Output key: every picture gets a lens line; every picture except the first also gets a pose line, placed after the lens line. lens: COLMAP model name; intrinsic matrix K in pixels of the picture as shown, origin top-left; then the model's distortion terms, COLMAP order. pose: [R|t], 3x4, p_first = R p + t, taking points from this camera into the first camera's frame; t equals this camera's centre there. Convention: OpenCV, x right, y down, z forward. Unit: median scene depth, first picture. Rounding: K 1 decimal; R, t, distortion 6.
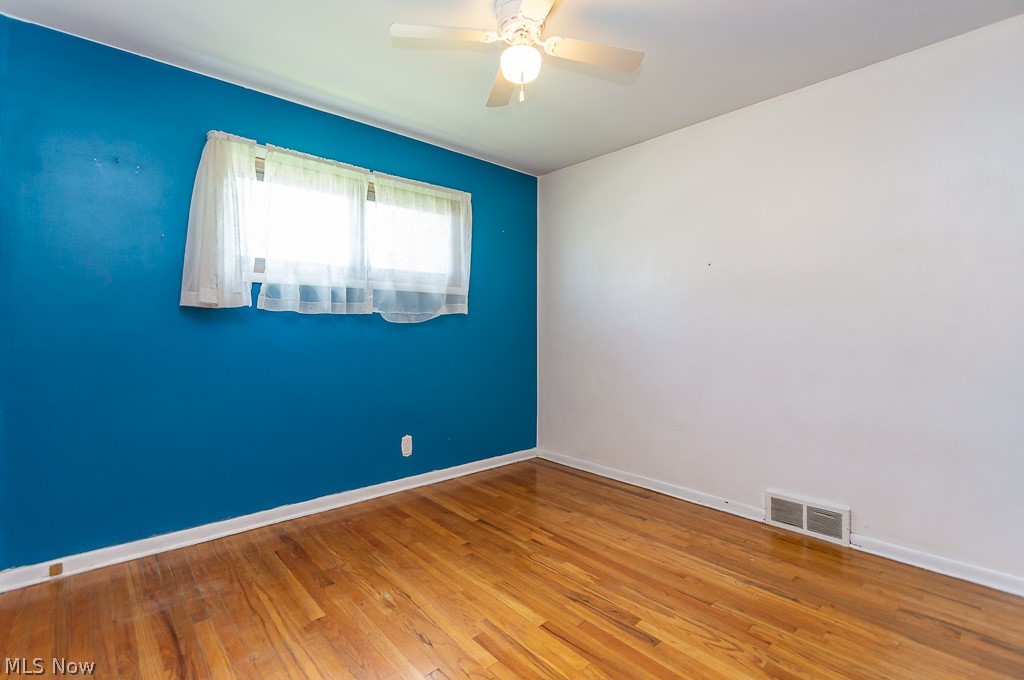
lens RADIAL K [[461.4, 0, 505.2], [0, 461.4, 328.0], [0, 0, 1]] dist [-0.000566, -0.001061]
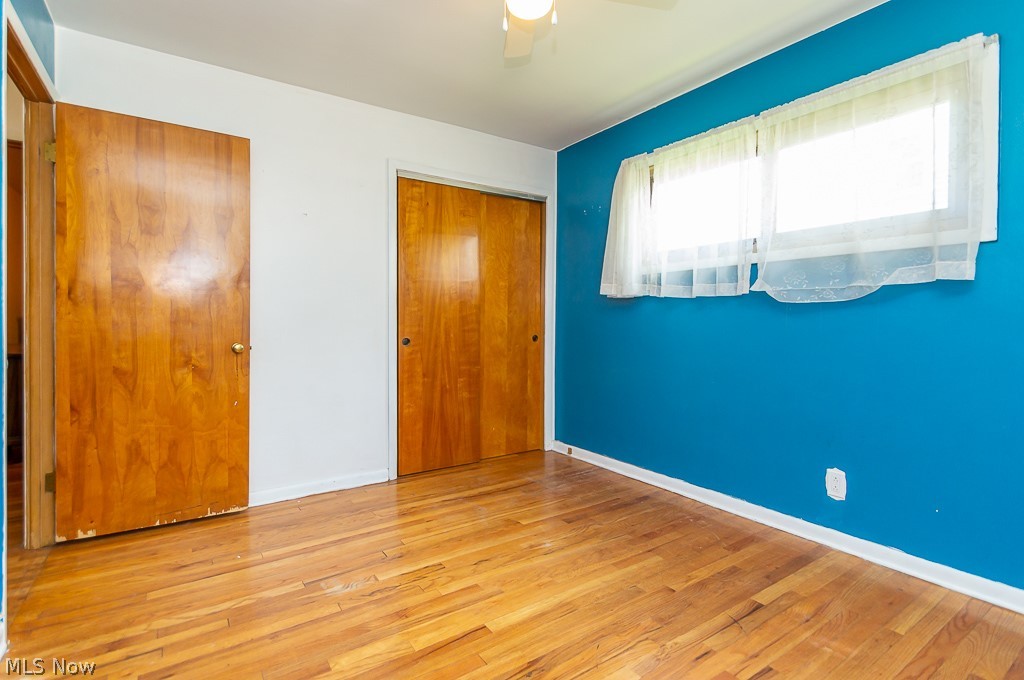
lens RADIAL K [[461.4, 0, 505.2], [0, 461.4, 328.0], [0, 0, 1]] dist [-0.000566, -0.001061]
pose [[-0.103965, 0.013336, -0.994492, 0.663522], [-0.003372, 0.999900, 0.013761, 0.024813], [0.994575, 0.004784, -0.103910, 0.765954]]
